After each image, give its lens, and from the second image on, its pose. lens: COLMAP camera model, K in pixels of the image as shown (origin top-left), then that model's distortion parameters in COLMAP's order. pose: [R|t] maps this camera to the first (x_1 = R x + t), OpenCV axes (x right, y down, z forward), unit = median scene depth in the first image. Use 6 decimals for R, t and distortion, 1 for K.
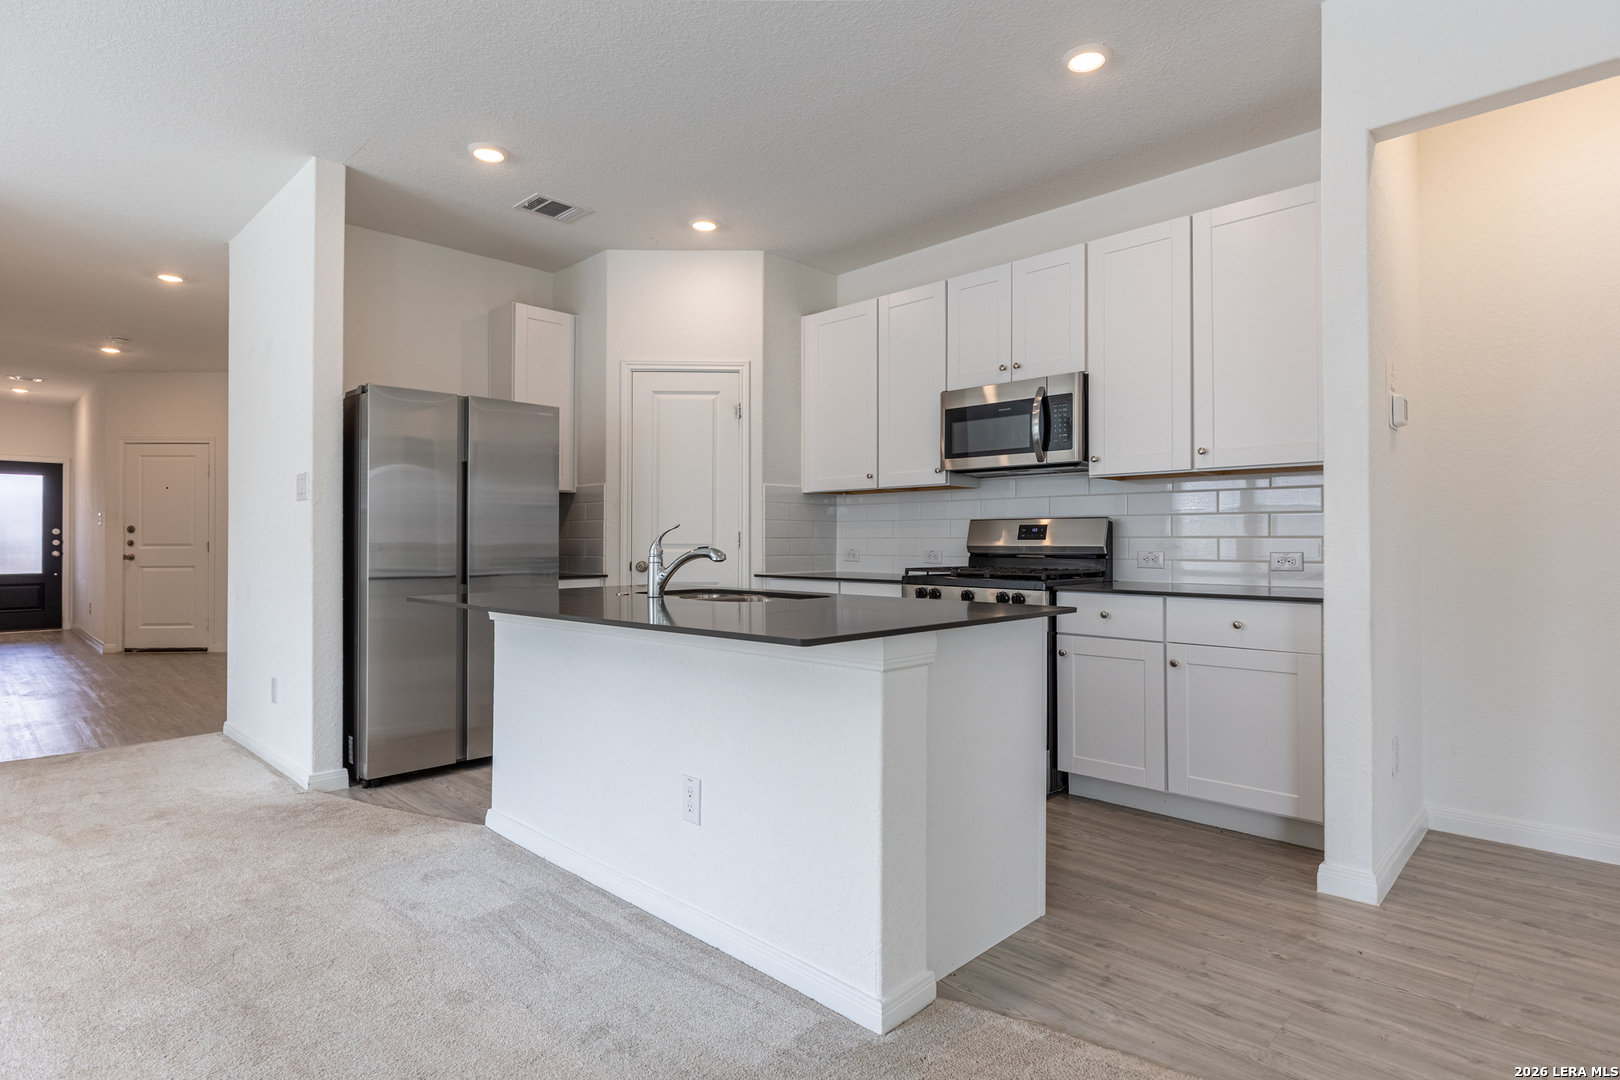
lens RADIAL K [[827.2, 0, 805.6], [0, 827.2, 534.0], [0, 0, 1]] dist [-0.001065, 0.001579]
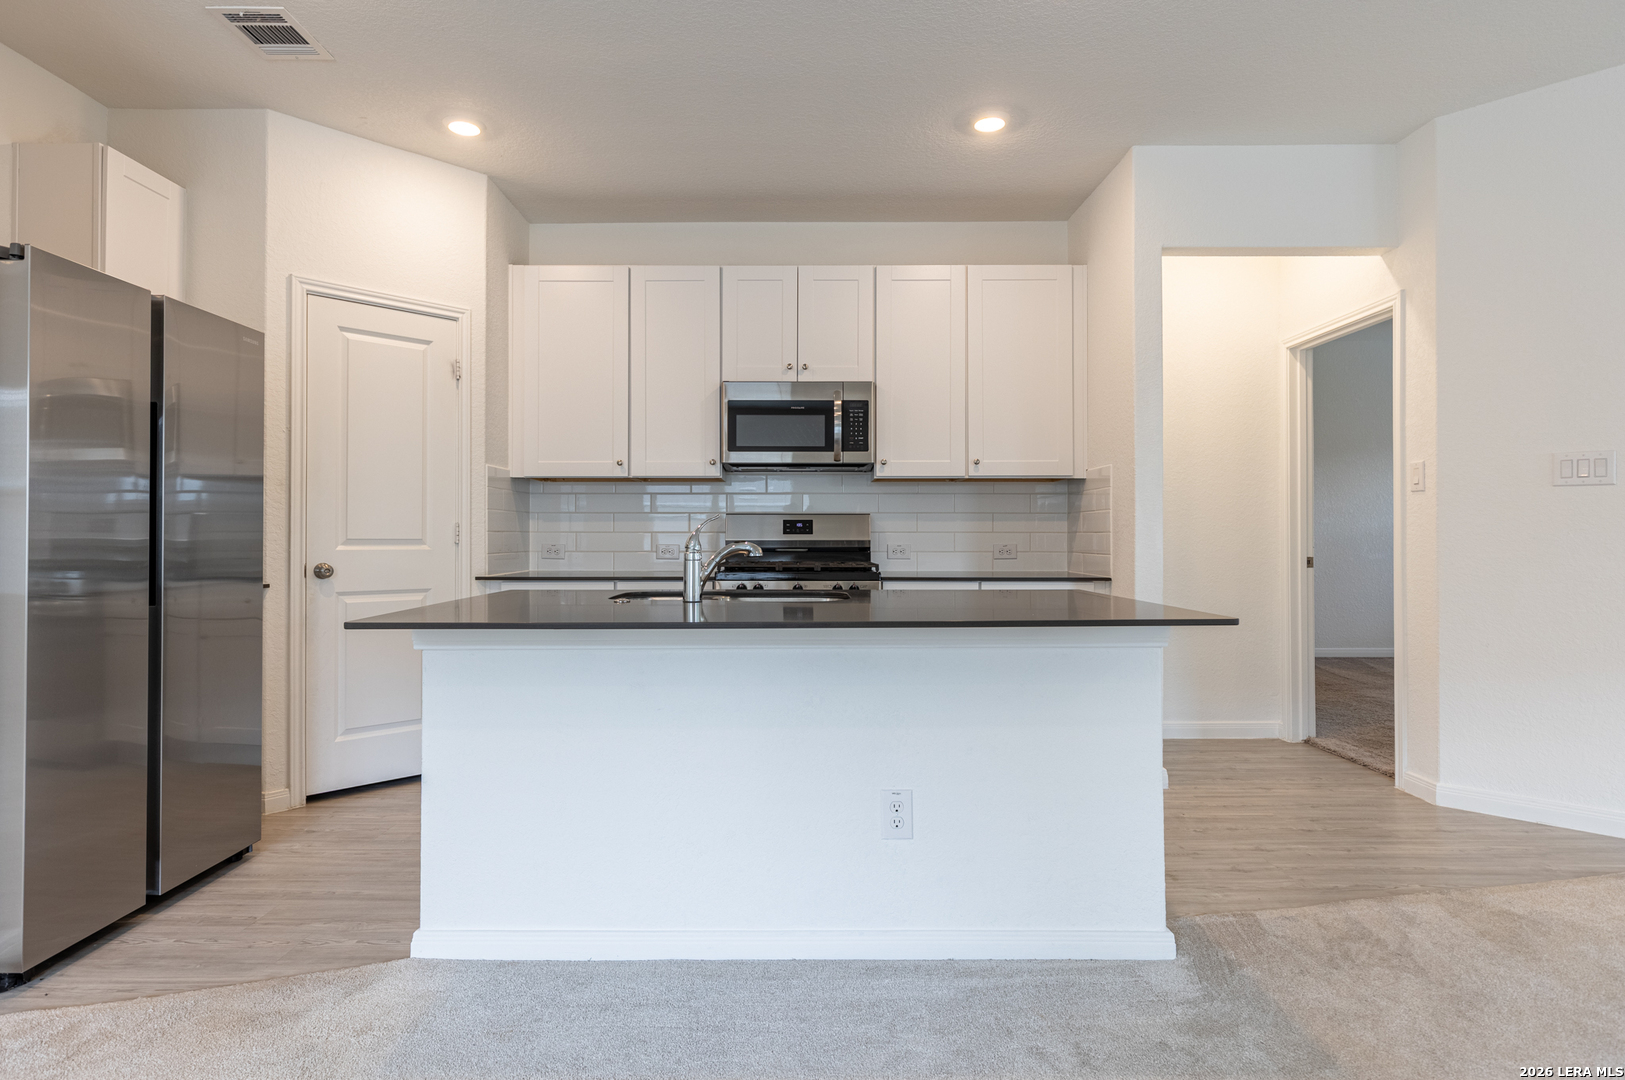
lens RADIAL K [[874.9, 0, 796.5], [0, 874.9, 531.5], [0, 0, 1]] dist [0.000173, -0.000087]
pose [[0.724798, 0.003690, 0.688952, -0.481384], [-0.007271, 0.999971, 0.002293, 0.000891], [-0.688924, -0.006671, 0.724803, 0.198585]]
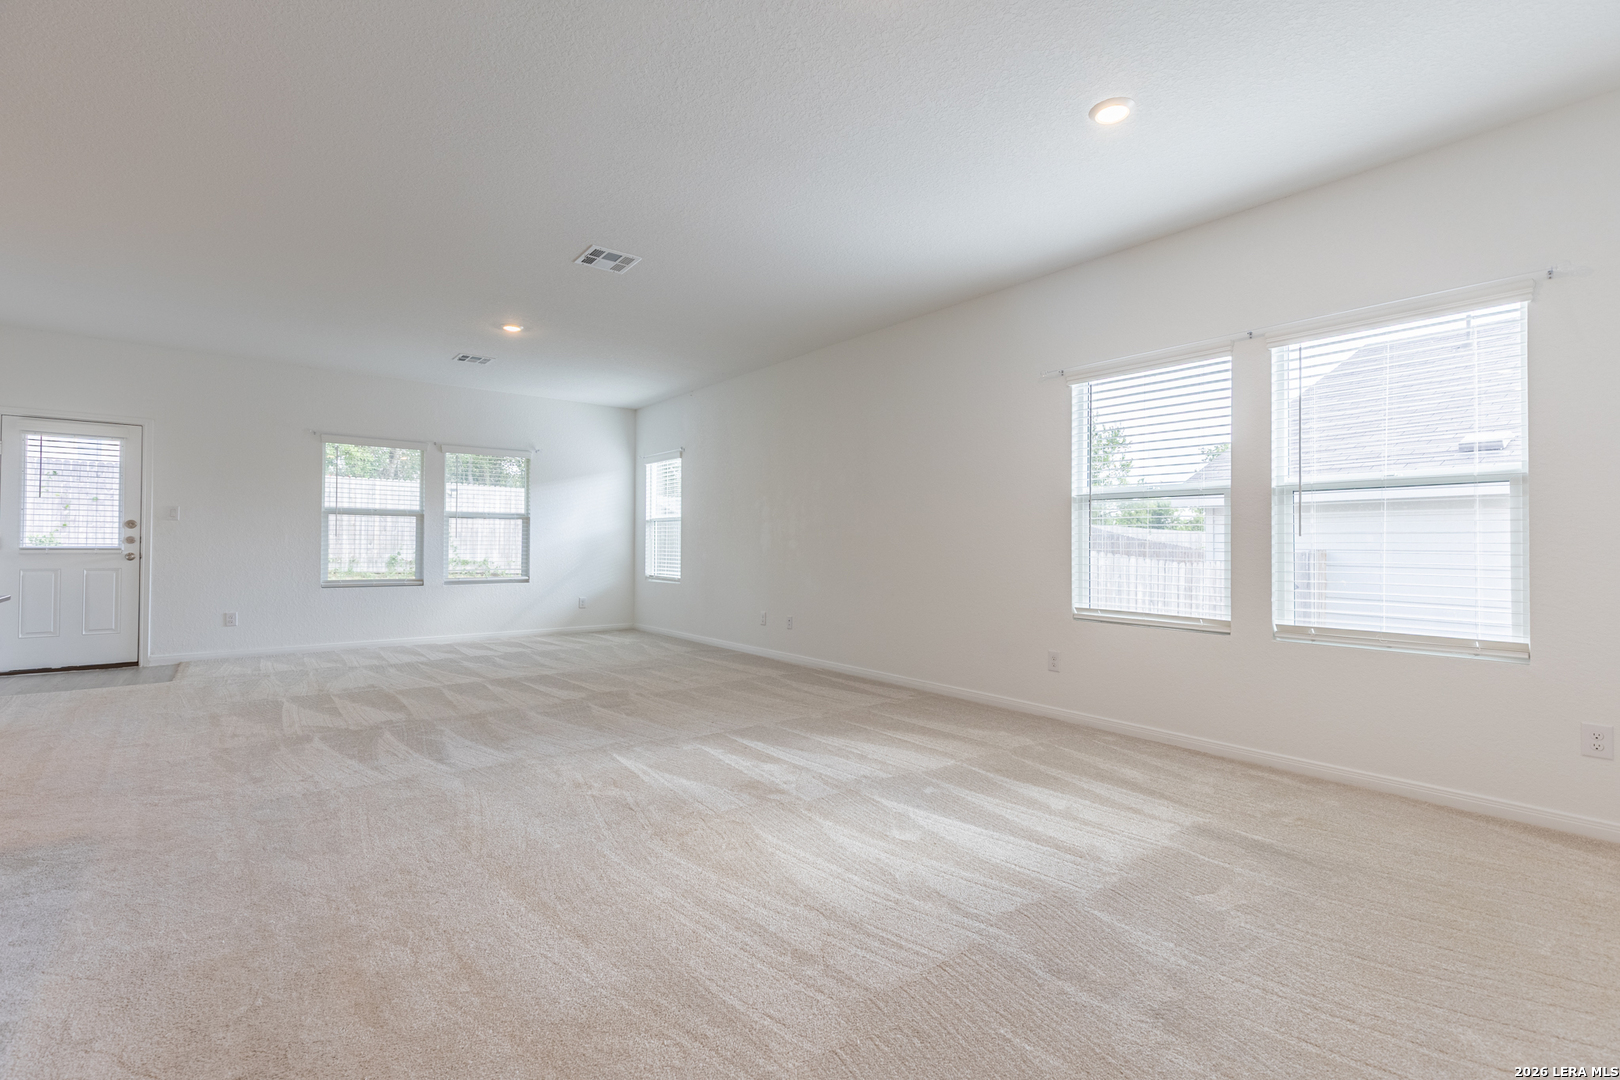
lens RADIAL K [[726.8, 0, 822.3], [0, 726.8, 536.6], [0, 0, 1]] dist [0.001907, 0.000945]
pose [[-0.992703, -0.001655, 0.120575, -0.702385], [-0.004229, 0.999769, -0.021096, 0.009952], [-0.120512, -0.021452, -0.992480, 0.868341]]
